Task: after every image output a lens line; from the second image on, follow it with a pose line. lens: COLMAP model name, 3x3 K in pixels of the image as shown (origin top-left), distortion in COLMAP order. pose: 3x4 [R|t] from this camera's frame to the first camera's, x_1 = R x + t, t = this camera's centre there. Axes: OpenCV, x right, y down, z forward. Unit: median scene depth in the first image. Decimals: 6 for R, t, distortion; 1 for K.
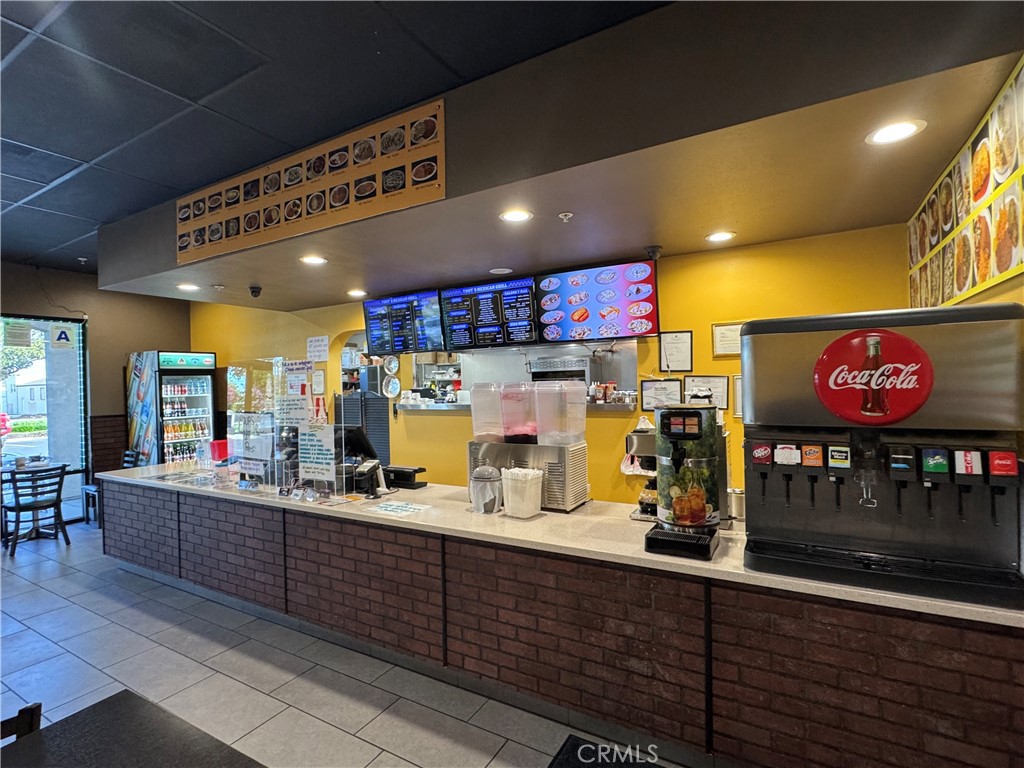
lens RADIAL K [[500.5, 0, 512.0], [0, 500.5, 384.0], [0, 0, 1]] dist [-0.002676, -0.000558]
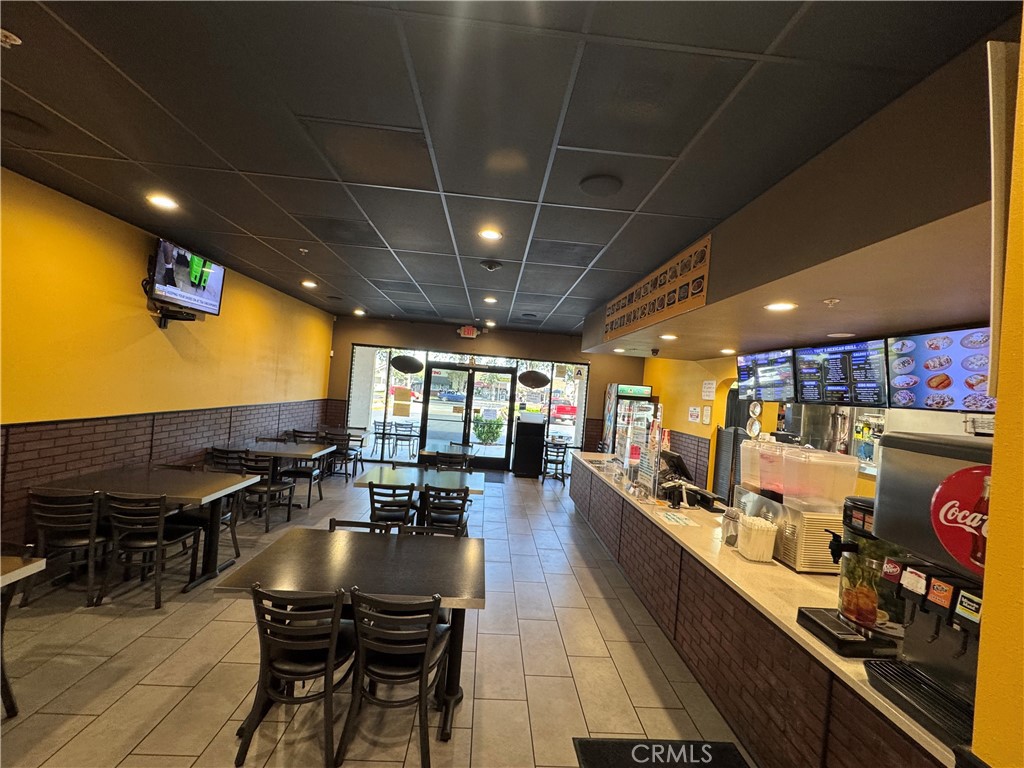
lens RADIAL K [[408.3, 0, 512.0], [0, 408.3, 384.0], [0, 0, 1]] dist [0.000042, -0.000100]
pose [[0.545755, 0.059193, -0.835852, 0.474156], [-0.092436, 0.995667, 0.010156, -0.102814], [0.832831, 0.071720, 0.548861, -0.046272]]
